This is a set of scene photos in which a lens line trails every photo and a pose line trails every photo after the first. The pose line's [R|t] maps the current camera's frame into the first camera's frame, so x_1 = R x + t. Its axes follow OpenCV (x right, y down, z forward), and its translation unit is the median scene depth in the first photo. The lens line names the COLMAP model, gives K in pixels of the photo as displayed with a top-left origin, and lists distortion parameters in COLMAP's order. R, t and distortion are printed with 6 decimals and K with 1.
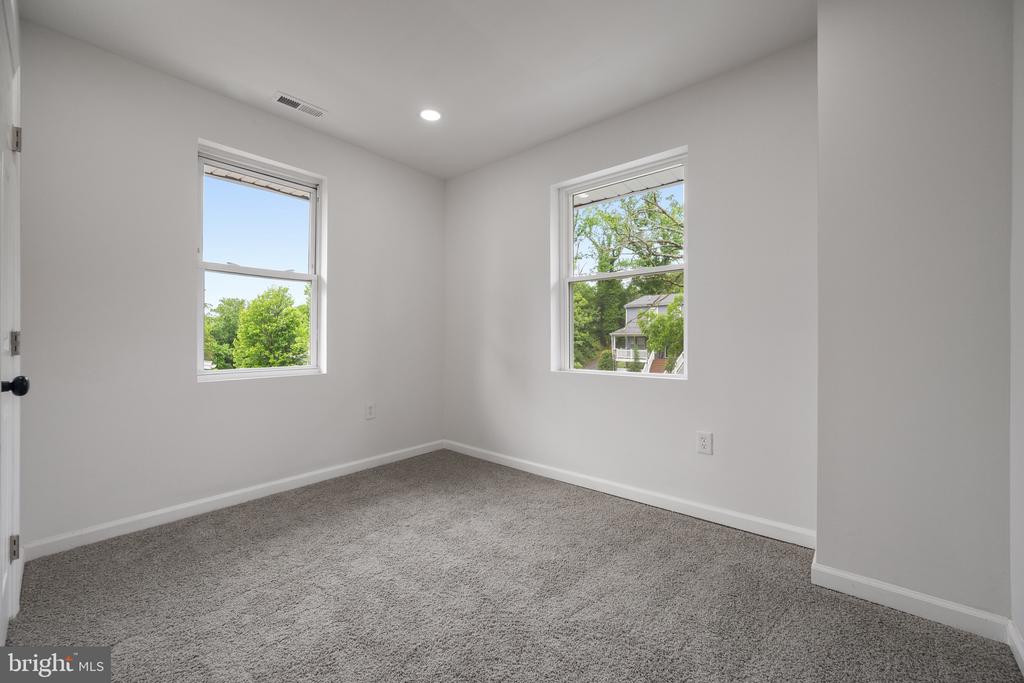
lens RADIAL K [[403.5, 0, 510.2], [0, 403.5, 336.5], [0, 0, 1]] dist [0.001162, -0.000032]
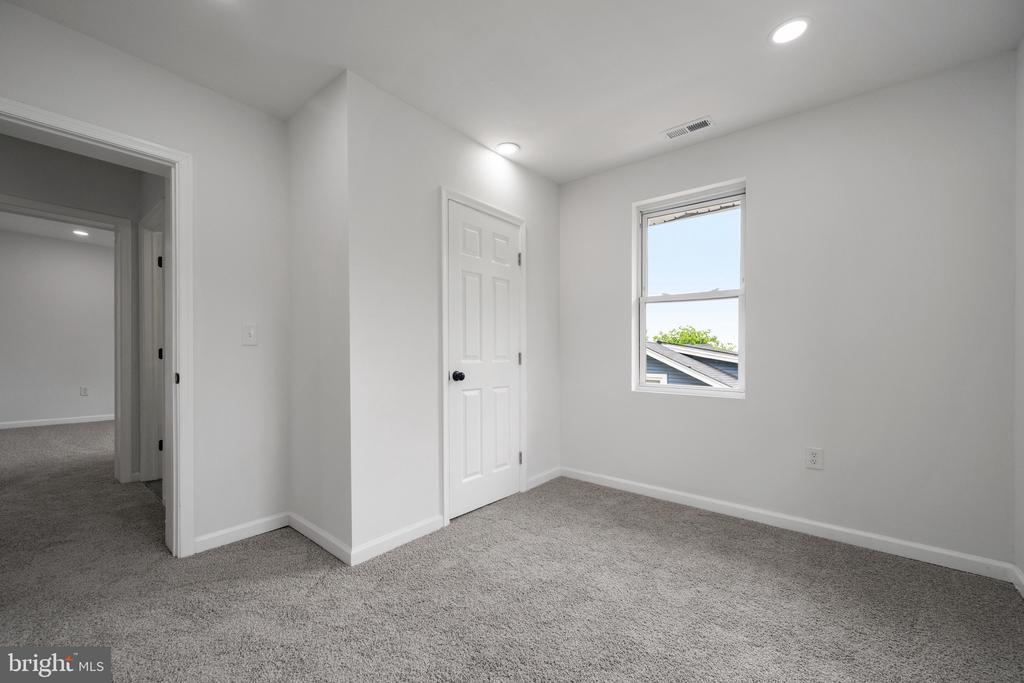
lens RADIAL K [[412.4, 0, 509.6], [0, 412.4, 355.0], [0, 0, 1]] dist [-0.000397, -0.000029]
pose [[0.005735, 0.007093, -0.999958, 0.522246], [-0.006569, 0.999954, 0.007056, -0.008818], [0.999962, 0.006529, 0.005782, 0.559935]]
